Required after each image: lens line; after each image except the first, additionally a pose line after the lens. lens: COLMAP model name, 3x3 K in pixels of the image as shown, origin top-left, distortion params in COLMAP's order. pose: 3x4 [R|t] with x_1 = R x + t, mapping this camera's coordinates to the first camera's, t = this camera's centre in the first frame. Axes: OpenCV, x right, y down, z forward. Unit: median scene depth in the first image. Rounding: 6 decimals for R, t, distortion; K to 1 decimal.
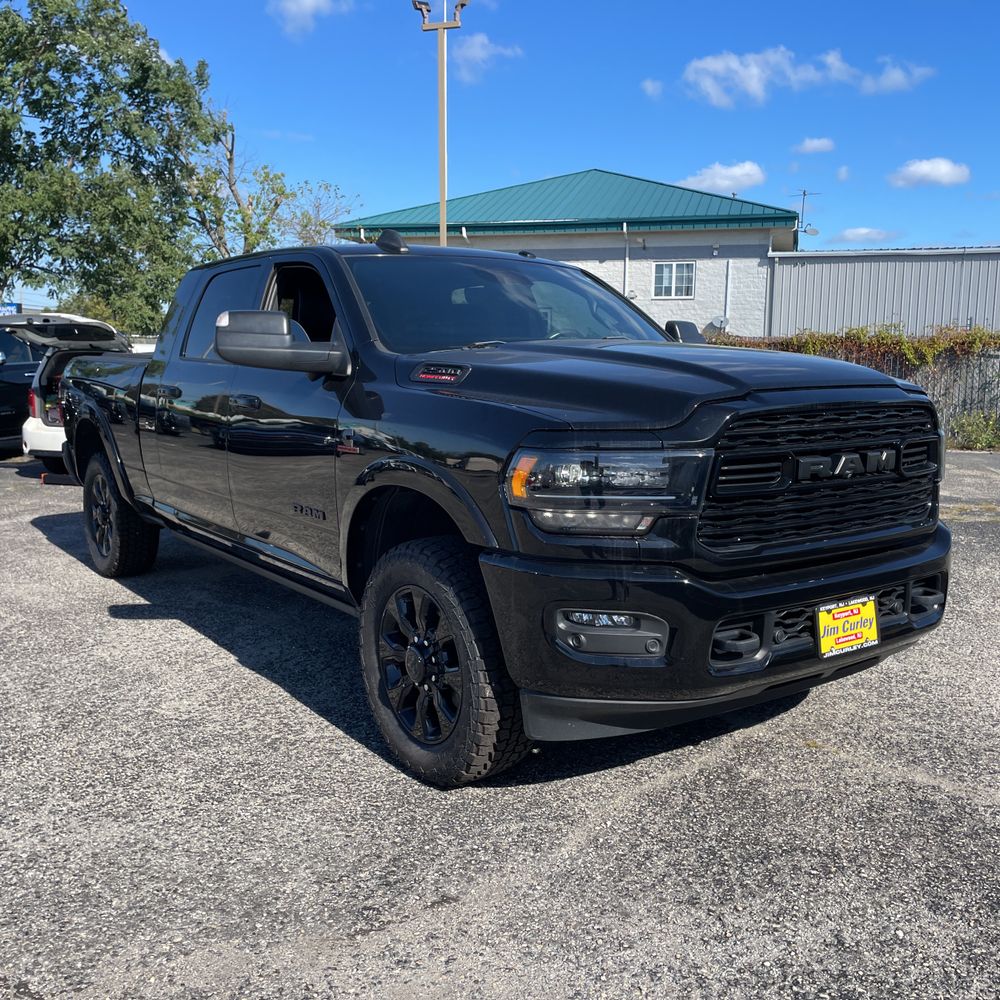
lens RADIAL K [[1005.1, 0, 493.2], [0, 1005.1, 501.8], [0, 0, 1]] dist [0.022658, 0.000000]
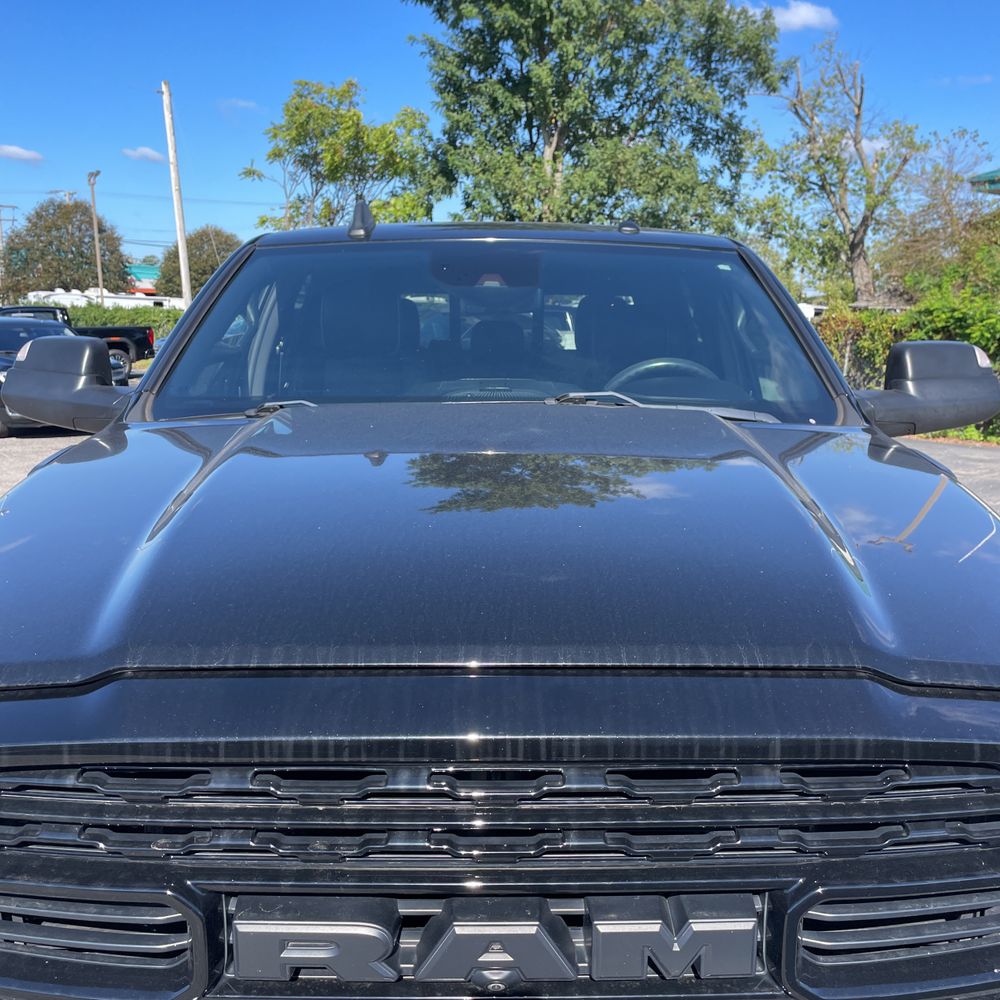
lens RADIAL K [[1005.1, 0, 503.1], [0, 1005.1, 495.9], [0, 0, 1]] dist [0.022658, 0.000000]
pose [[0.817686, 0.102437, -0.566477, 0.455088], [-0.087346, 0.994724, 0.053798, -0.166510], [0.568999, 0.005489, 0.822320, 0.676078]]
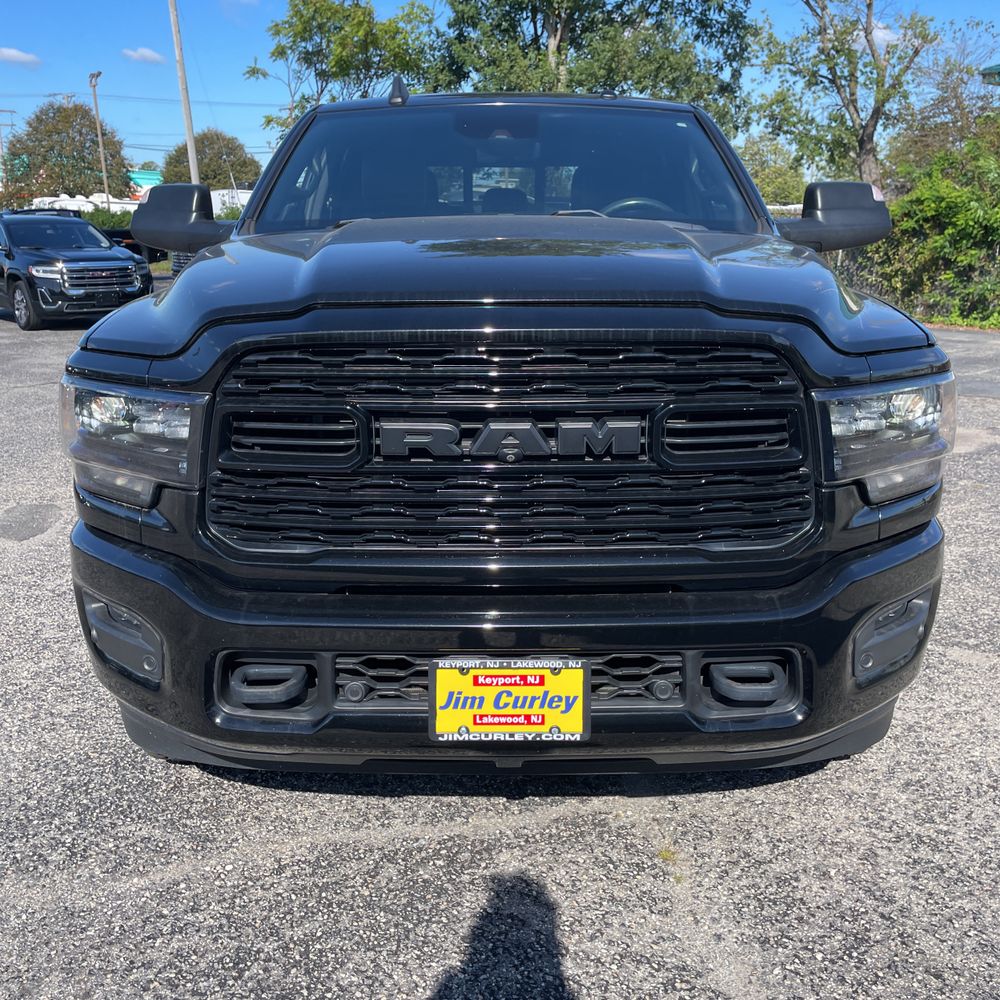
lens RADIAL K [[1005.1, 0, 502.5], [0, 1005.1, 495.6], [0, 0, 1]] dist [0.022658, 0.000000]
pose [[0.814093, 0.146225, -0.562024, 0.611942], [-0.079462, 0.986727, 0.141621, -0.077901], [0.575273, -0.070634, 0.814906, 0.461028]]
